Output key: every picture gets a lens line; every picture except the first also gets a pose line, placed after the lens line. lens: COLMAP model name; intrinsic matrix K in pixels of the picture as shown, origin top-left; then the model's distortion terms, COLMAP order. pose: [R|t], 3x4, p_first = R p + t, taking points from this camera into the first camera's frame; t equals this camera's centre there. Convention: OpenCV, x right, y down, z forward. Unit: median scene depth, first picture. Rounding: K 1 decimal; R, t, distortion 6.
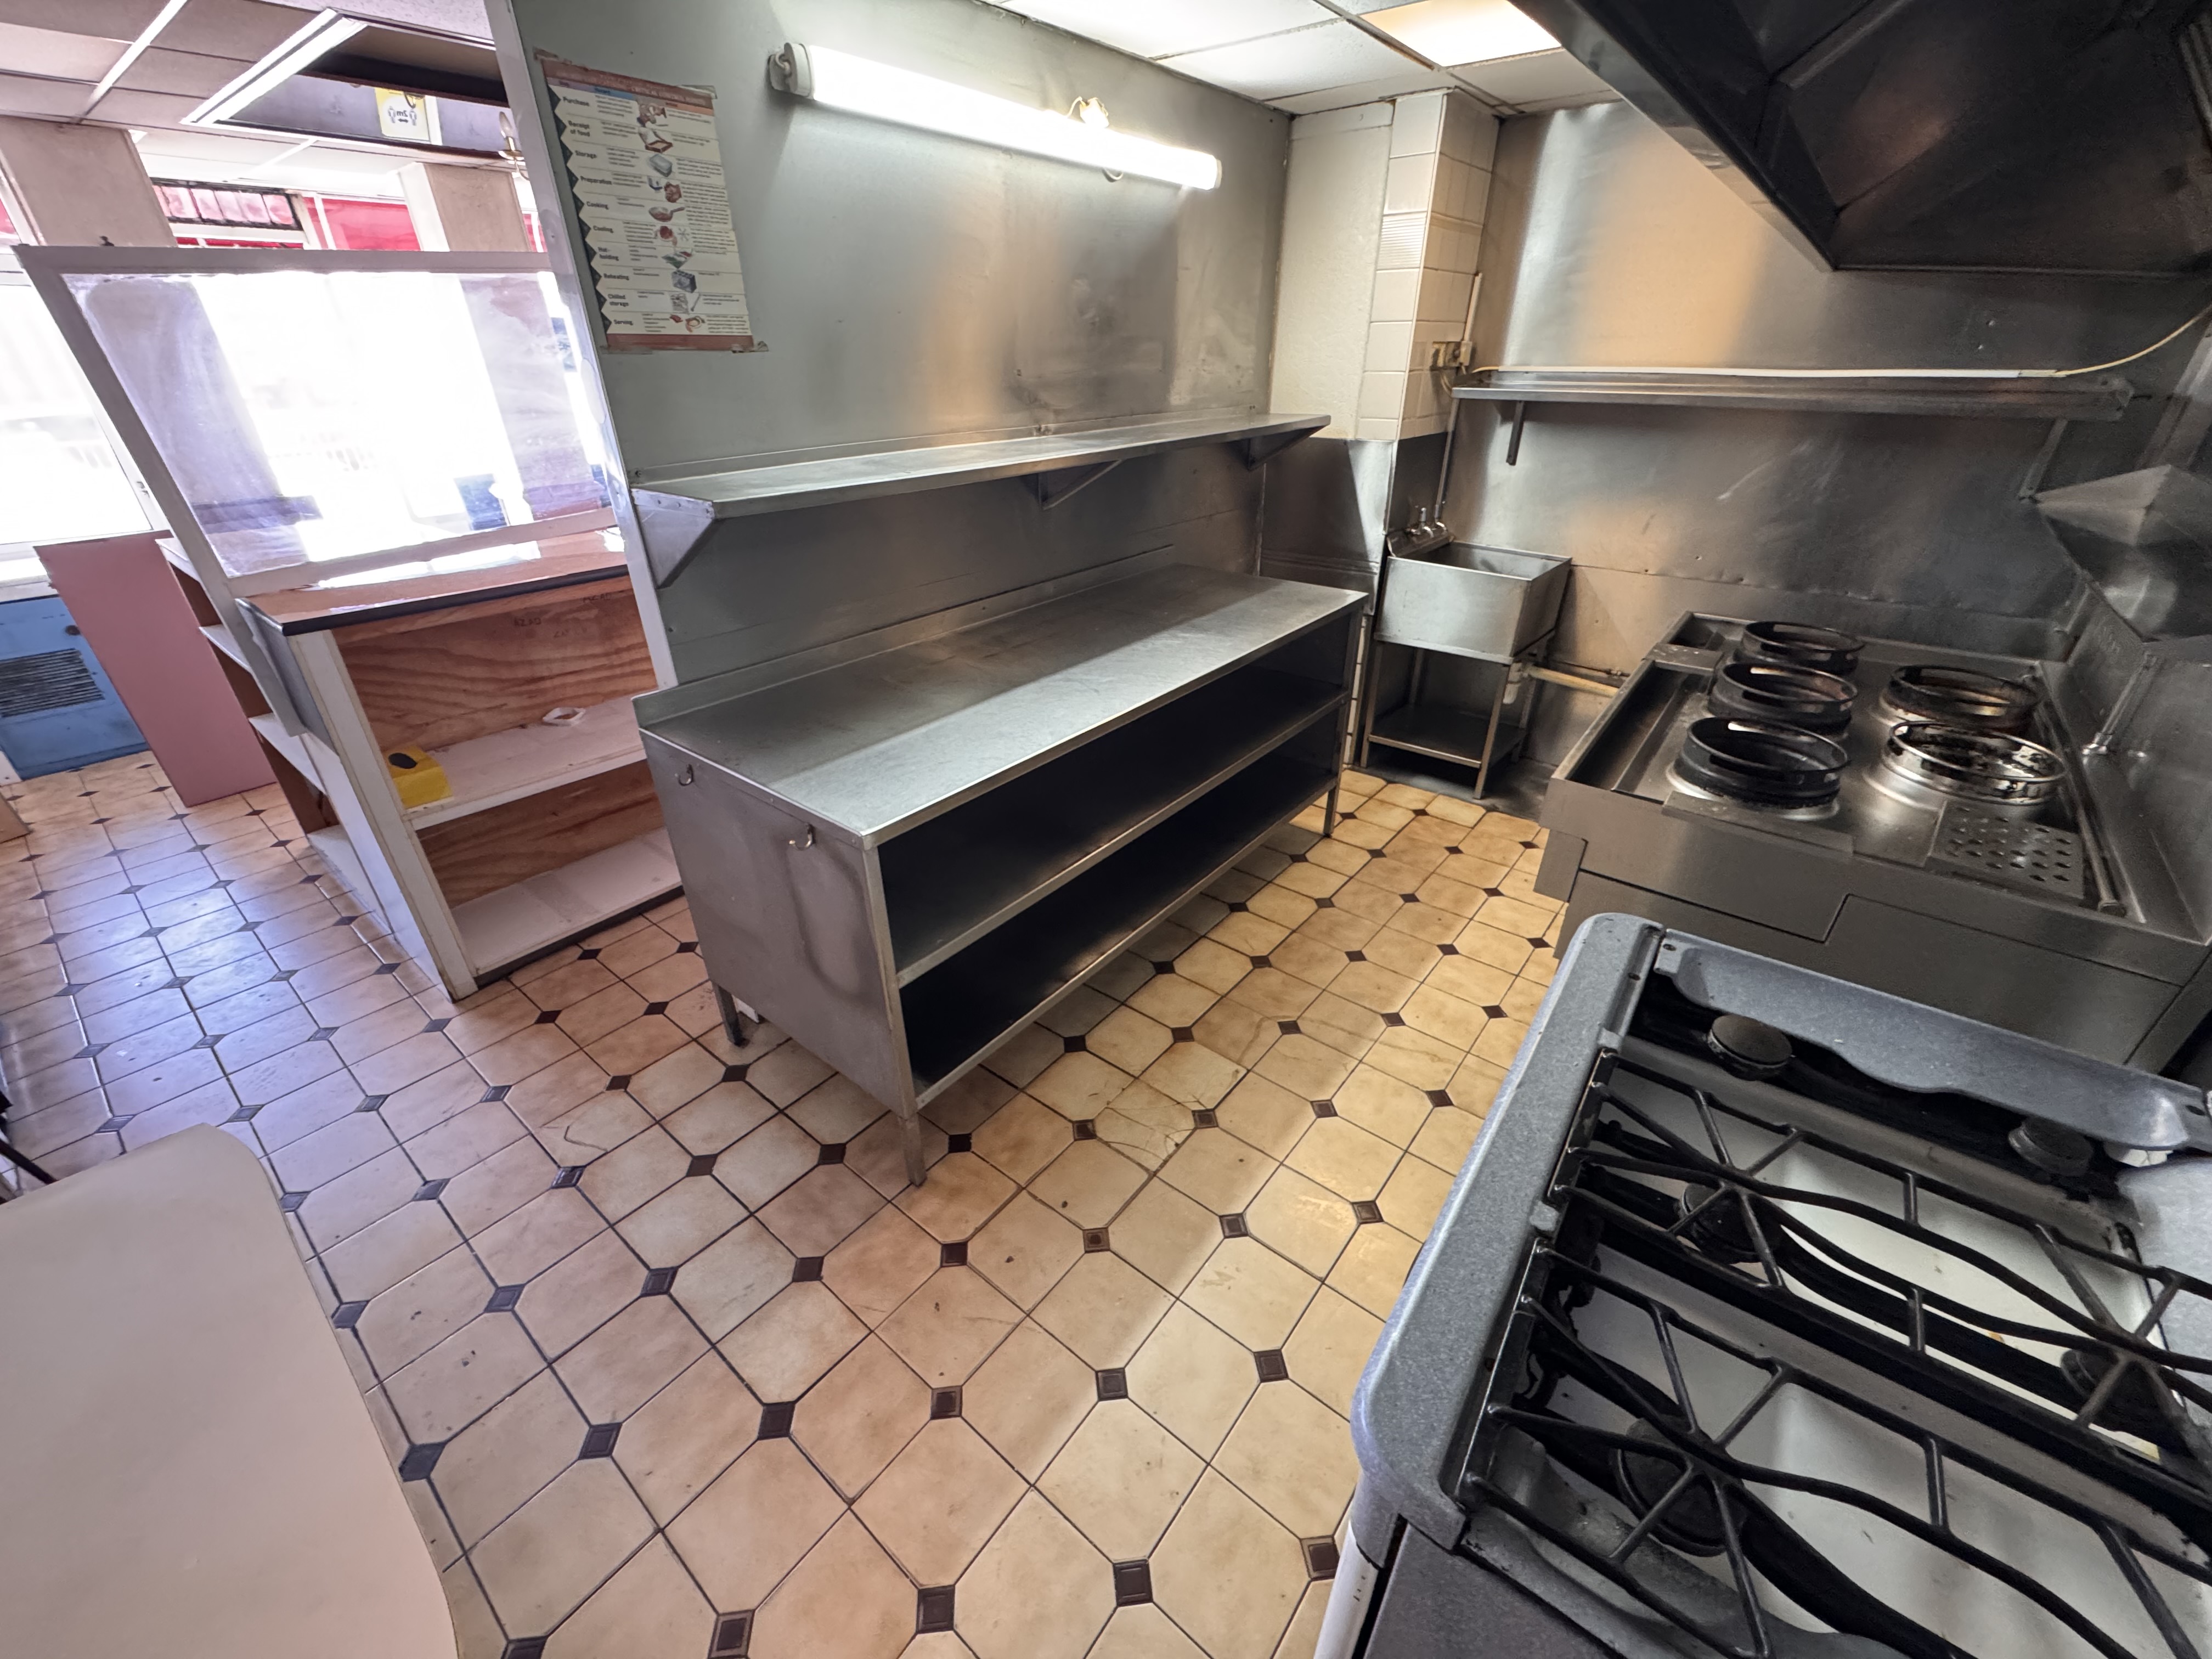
lens RADIAL K [[884.5, 0, 1106.2], [0, 884.5, 825.9], [0, 0, 1]] dist [-0.003547, 0.000400]
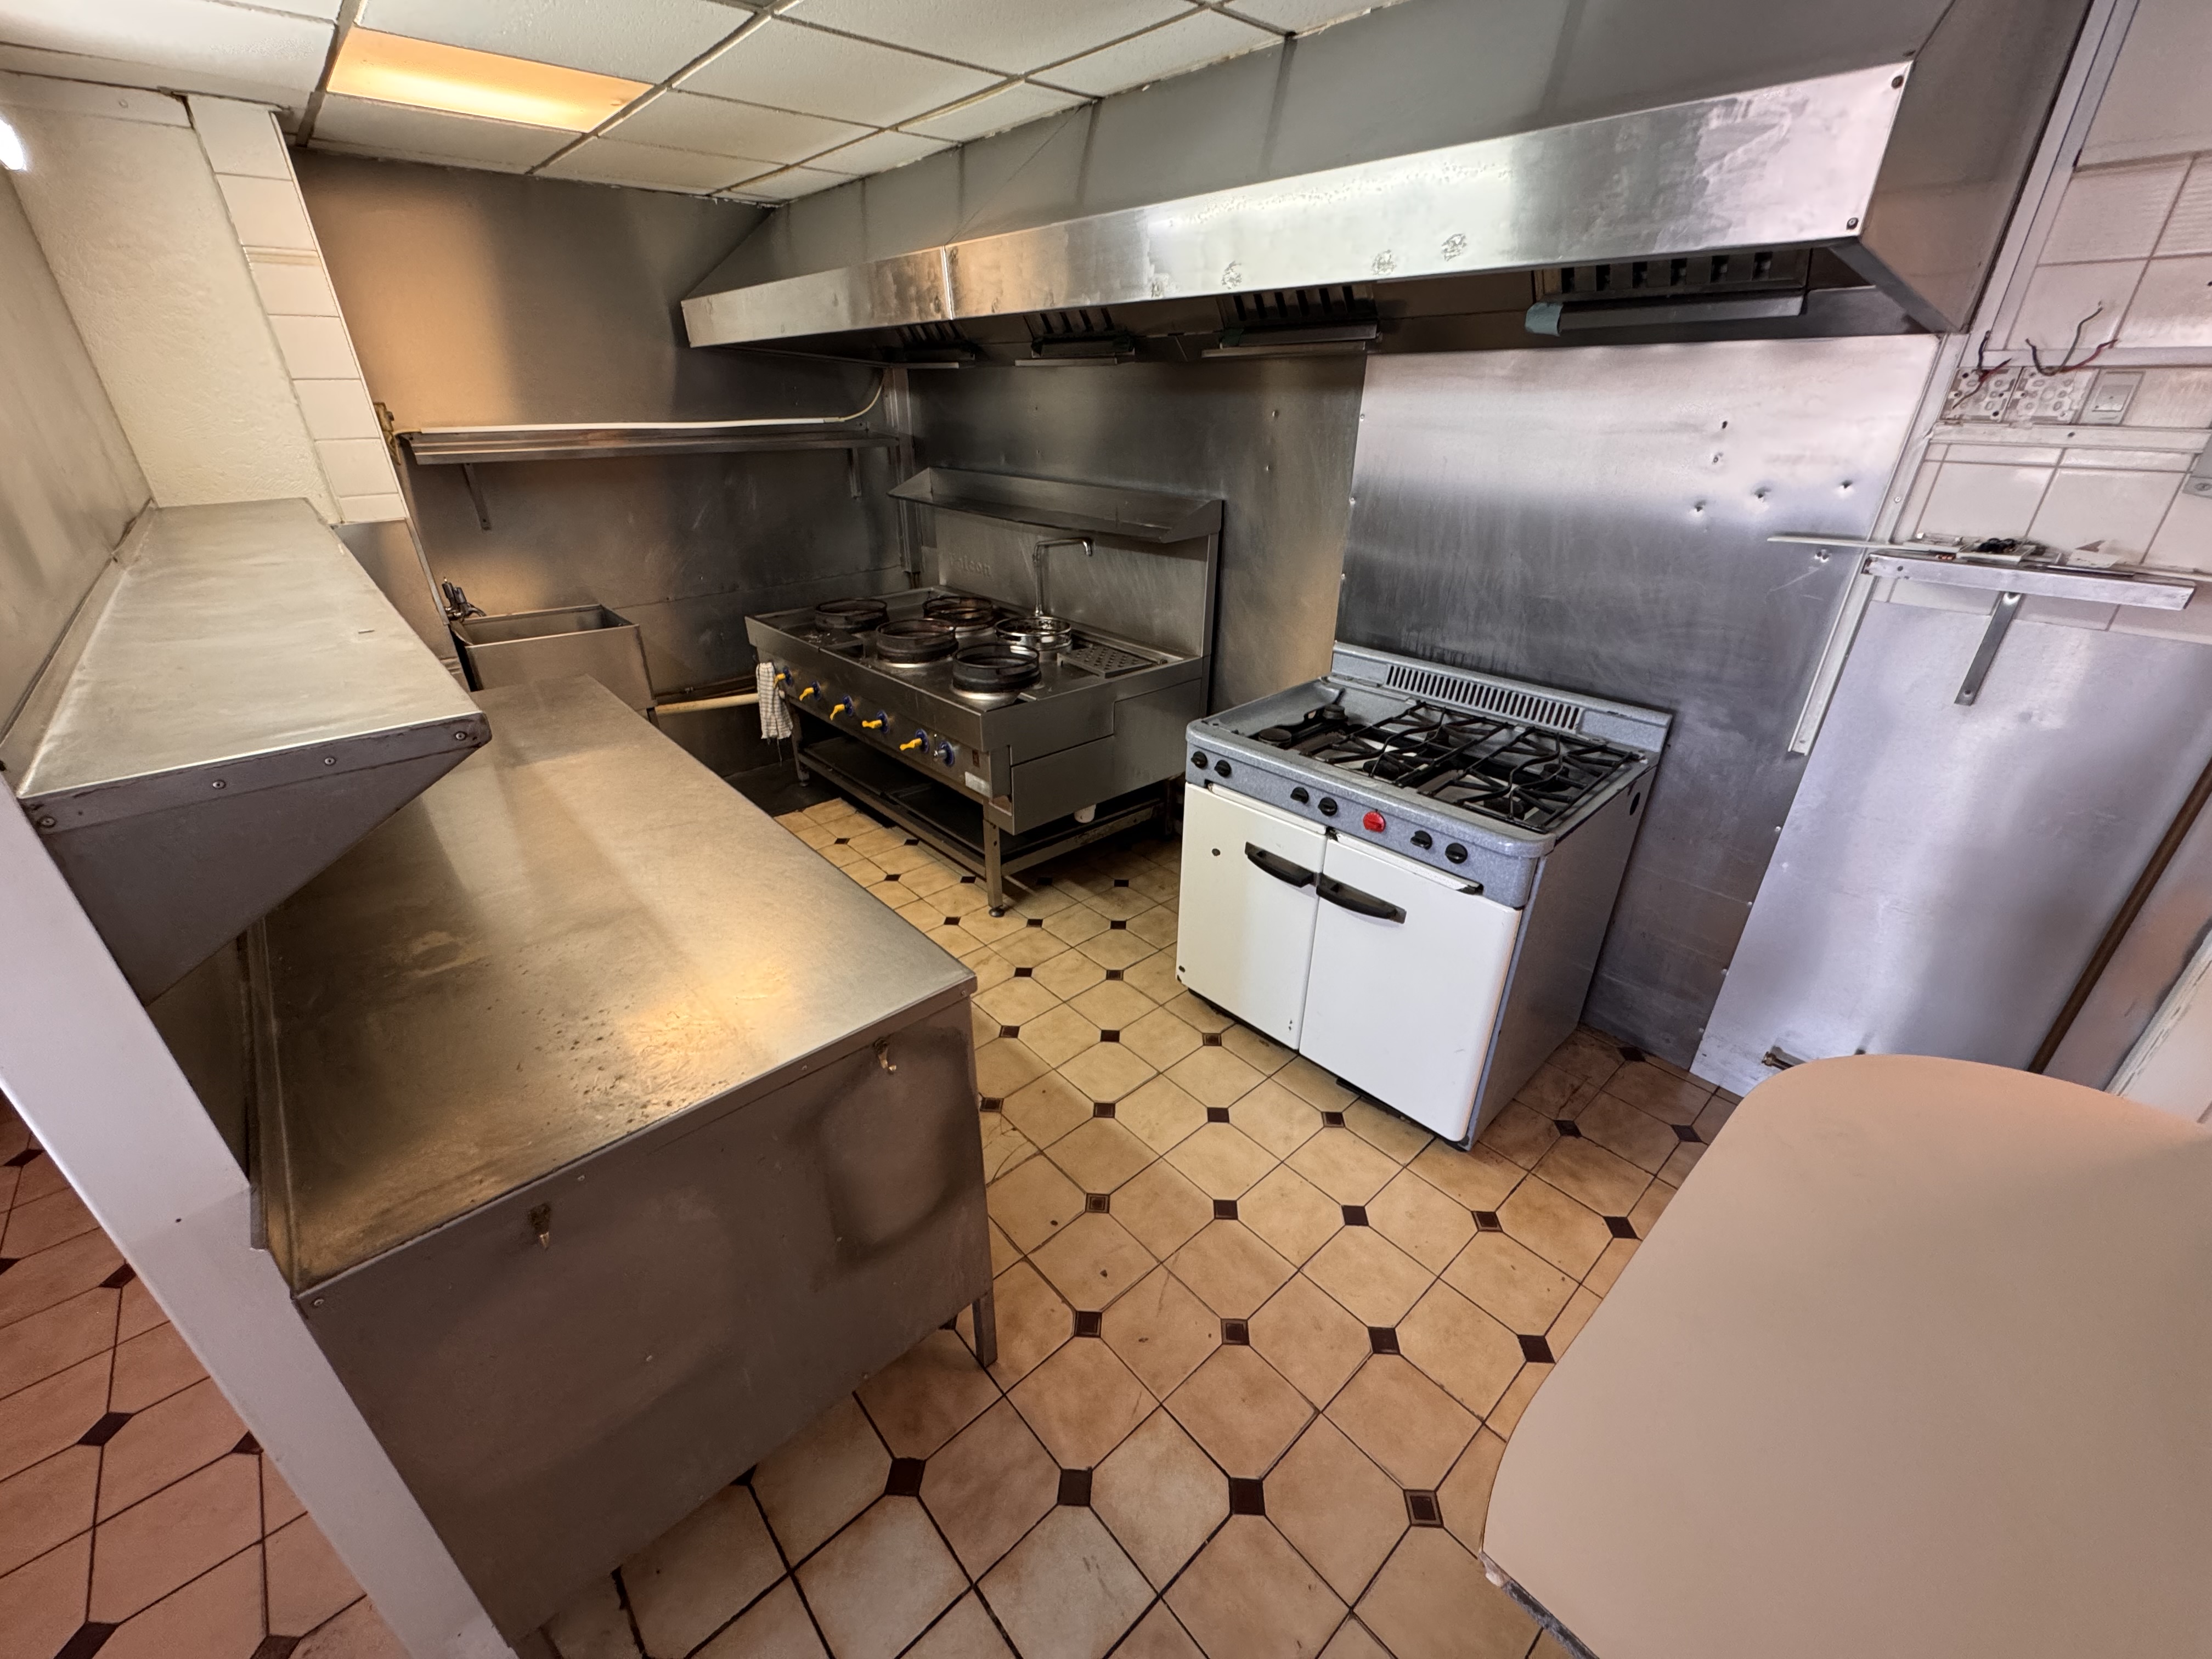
lens RADIAL K [[884.5, 0, 1104.4], [0, 884.5, 824.8], [0, 0, 1]] dist [-0.003547, 0.000400]
pose [[0.165687, -0.435297, 0.884909, -0.795005], [0.478554, 0.820071, 0.313800, -0.265318], [-0.862284, 0.371484, 0.344188, 0.446024]]
